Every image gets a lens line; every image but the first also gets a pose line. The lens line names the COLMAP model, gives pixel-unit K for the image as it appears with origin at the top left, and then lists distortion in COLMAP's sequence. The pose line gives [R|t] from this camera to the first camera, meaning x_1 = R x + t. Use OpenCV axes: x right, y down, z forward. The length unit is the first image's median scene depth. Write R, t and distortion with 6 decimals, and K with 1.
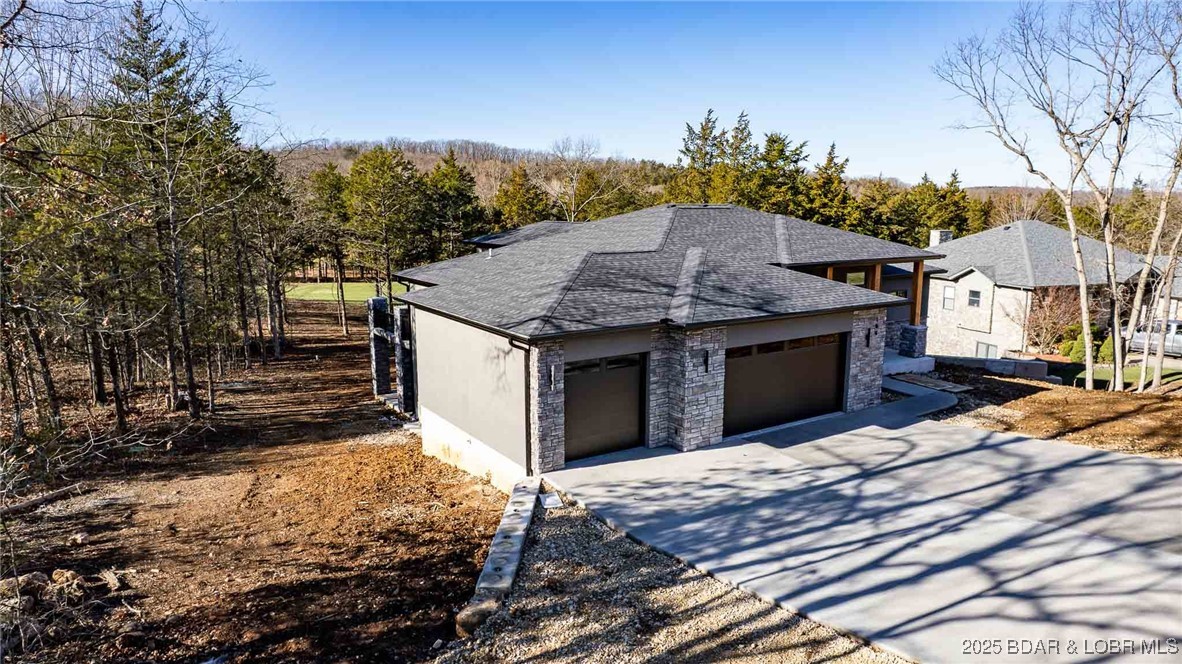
lens RADIAL K [[755.0, 0, 593.6], [0, 755.0, 335.0], [0, 0, 1]] dist [-0.042445, 0.007443]
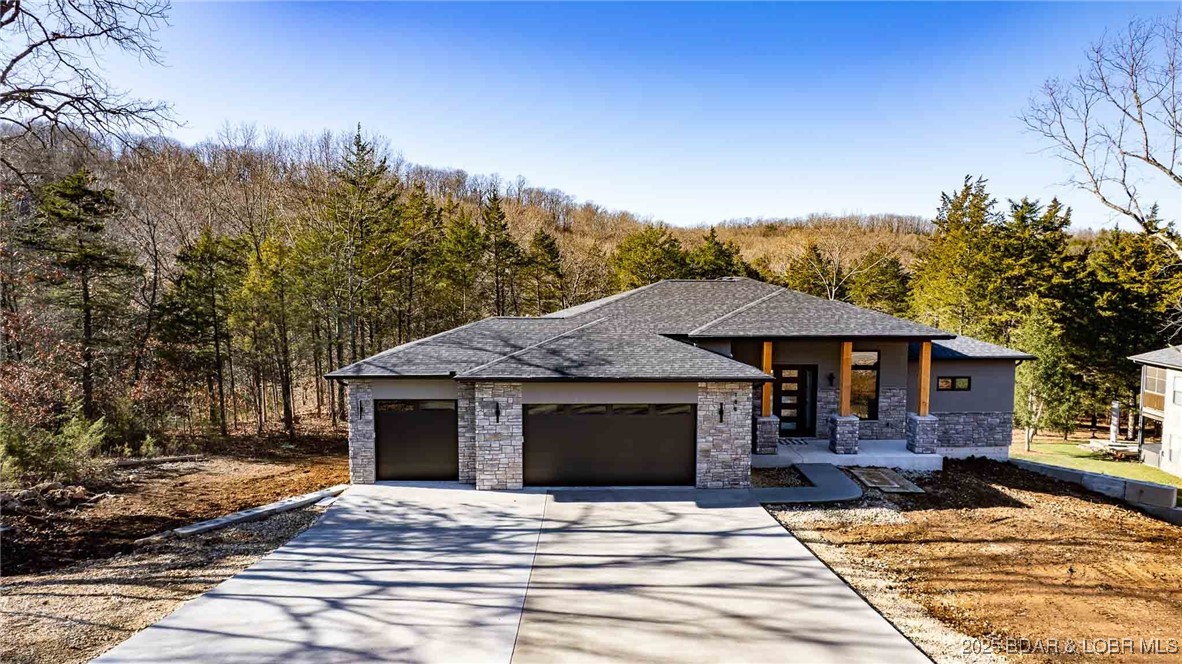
lens RADIAL K [[755.0, 0, 593.6], [0, 755.0, 335.0], [0, 0, 1]] dist [-0.042445, 0.007443]
pose [[0.845789, 0.040653, -0.531966, 0.921079], [-0.092508, 0.993164, -0.071183, -0.014664], [0.525435, 0.109417, 0.843769, 0.104615]]
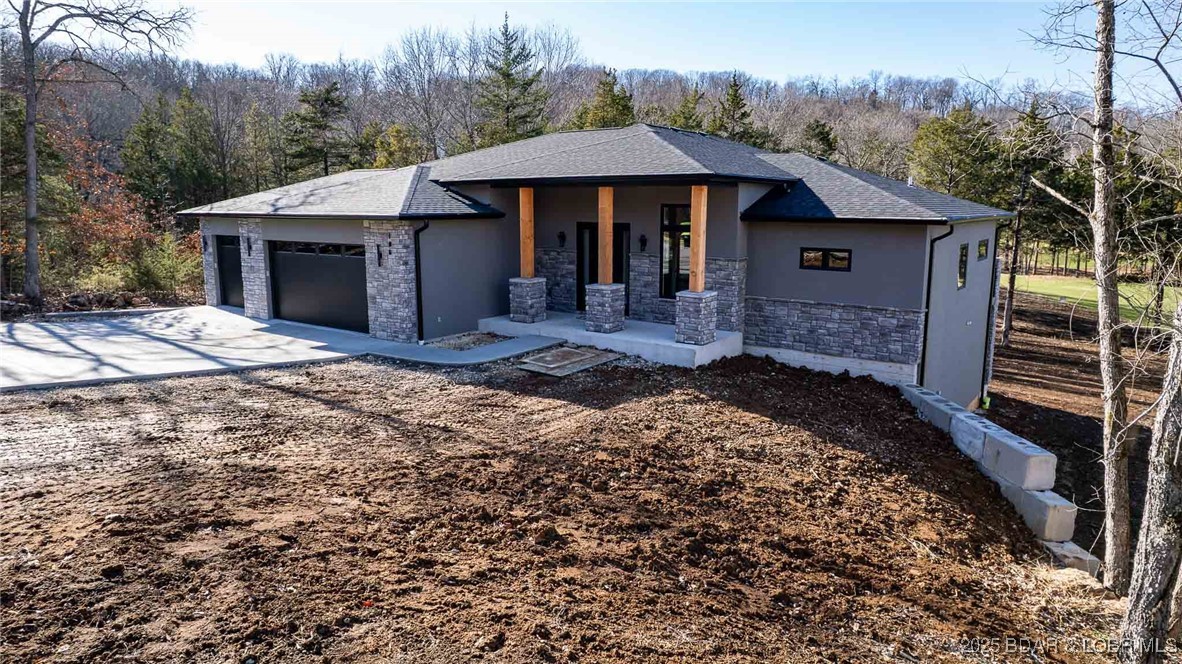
lens RADIAL K [[755.0, 0, 593.6], [0, 755.0, 335.0], [0, 0, 1]] dist [-0.042445, 0.007443]
pose [[0.341344, 0.160416, -0.926148, 1.594926], [-0.162503, 0.980563, 0.109948, -0.053303], [0.925784, 0.112972, 0.360778, 1.153370]]
